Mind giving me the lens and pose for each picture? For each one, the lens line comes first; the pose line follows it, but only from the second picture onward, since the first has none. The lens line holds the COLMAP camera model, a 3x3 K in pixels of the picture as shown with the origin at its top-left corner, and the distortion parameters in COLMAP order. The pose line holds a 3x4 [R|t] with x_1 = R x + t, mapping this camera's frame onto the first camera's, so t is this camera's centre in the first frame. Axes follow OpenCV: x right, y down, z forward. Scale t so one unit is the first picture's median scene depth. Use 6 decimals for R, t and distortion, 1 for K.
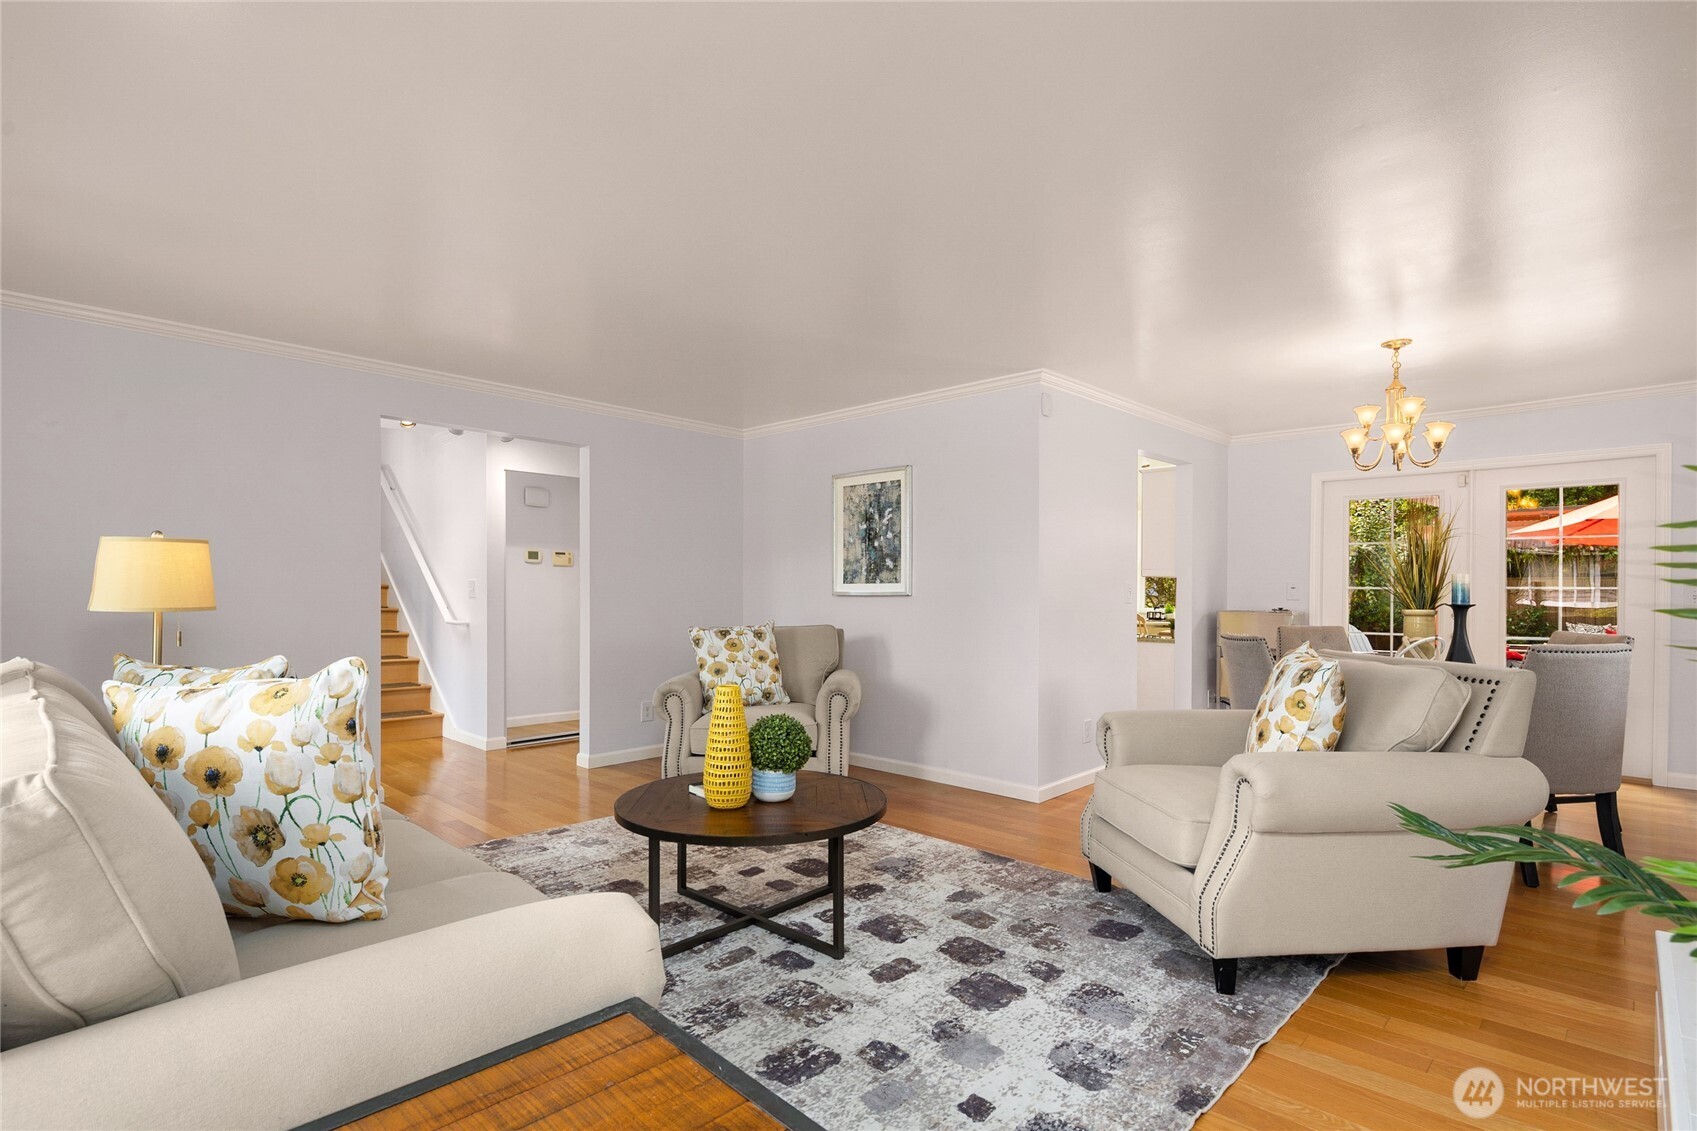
lens RADIAL K [[822.1, 0, 848.4], [0, 822.1, 582.3], [0, 0, 1]] dist [-0.001592, -0.001707]
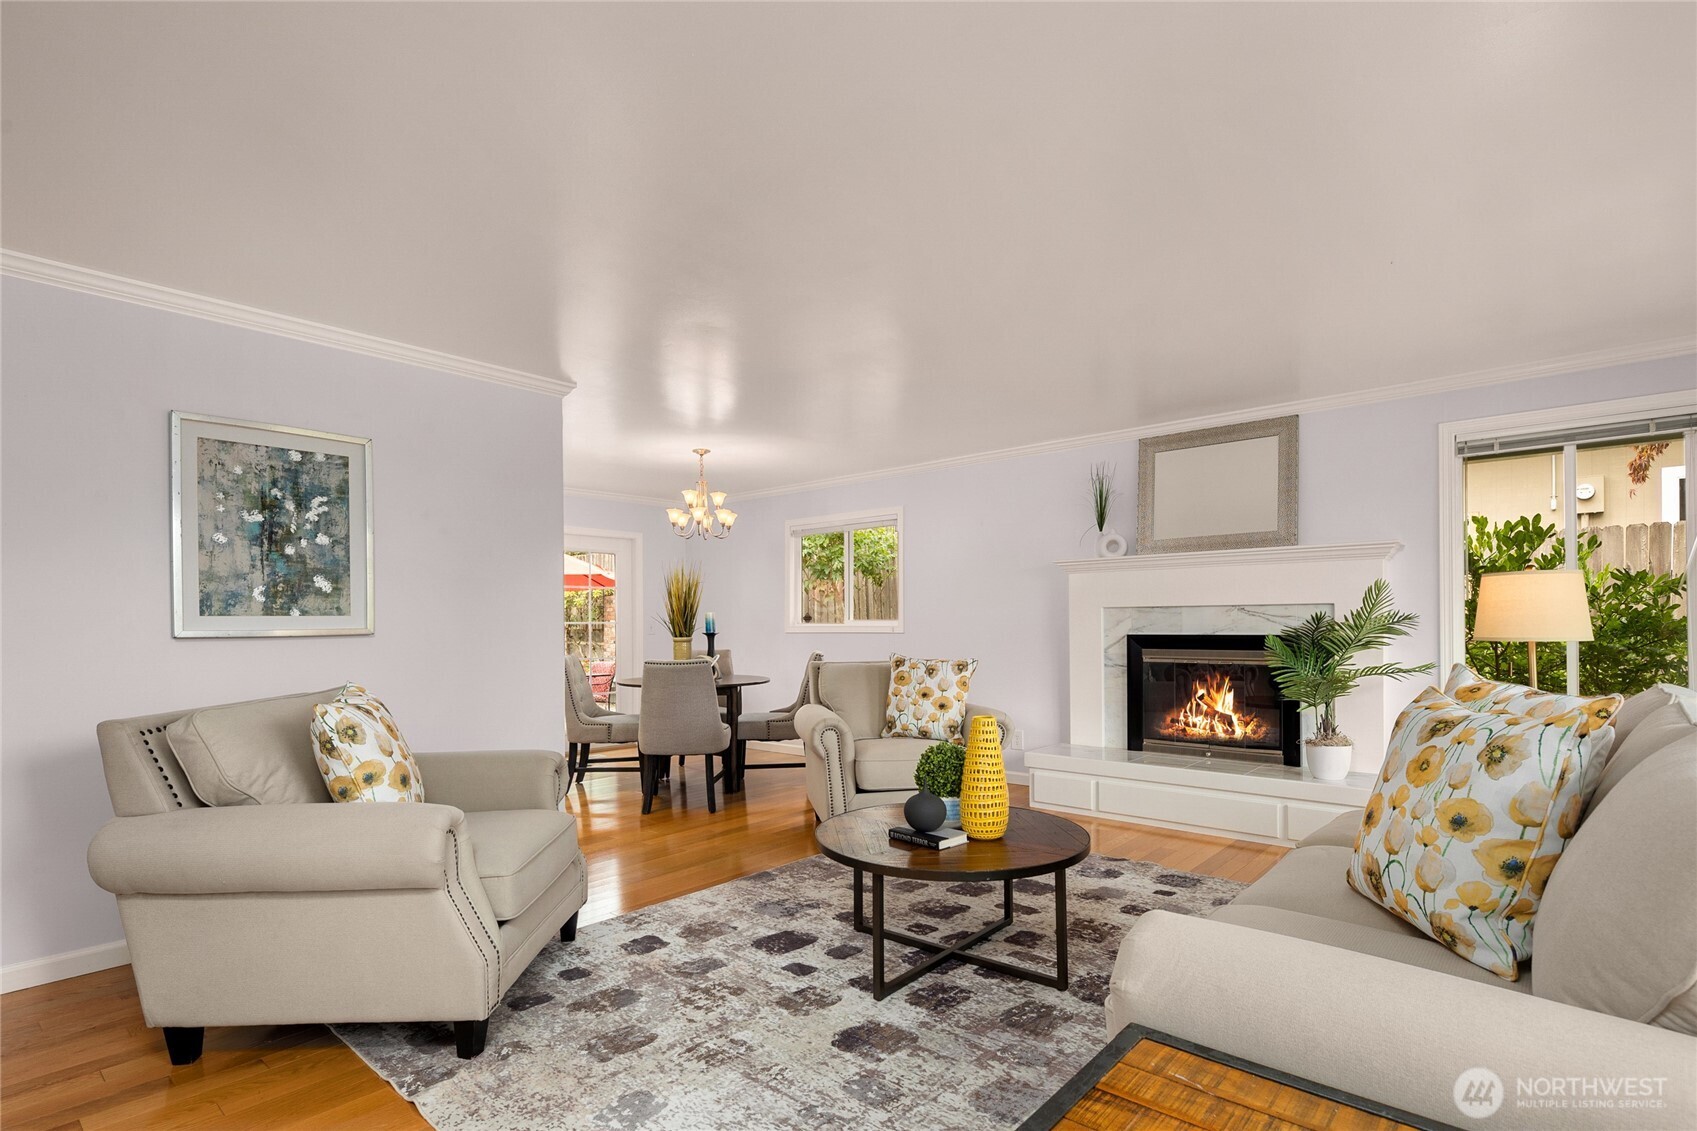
lens RADIAL K [[822.1, 0, 841.2], [0, 822.1, 615.0], [0, 0, 1]] dist [-0.001592, -0.001707]
pose [[-0.036203, 0.009417, 0.999300, -0.591288], [-0.000403, 0.999955, -0.009438, 0.006220], [-0.999344, -0.000744, -0.036198, 0.625552]]
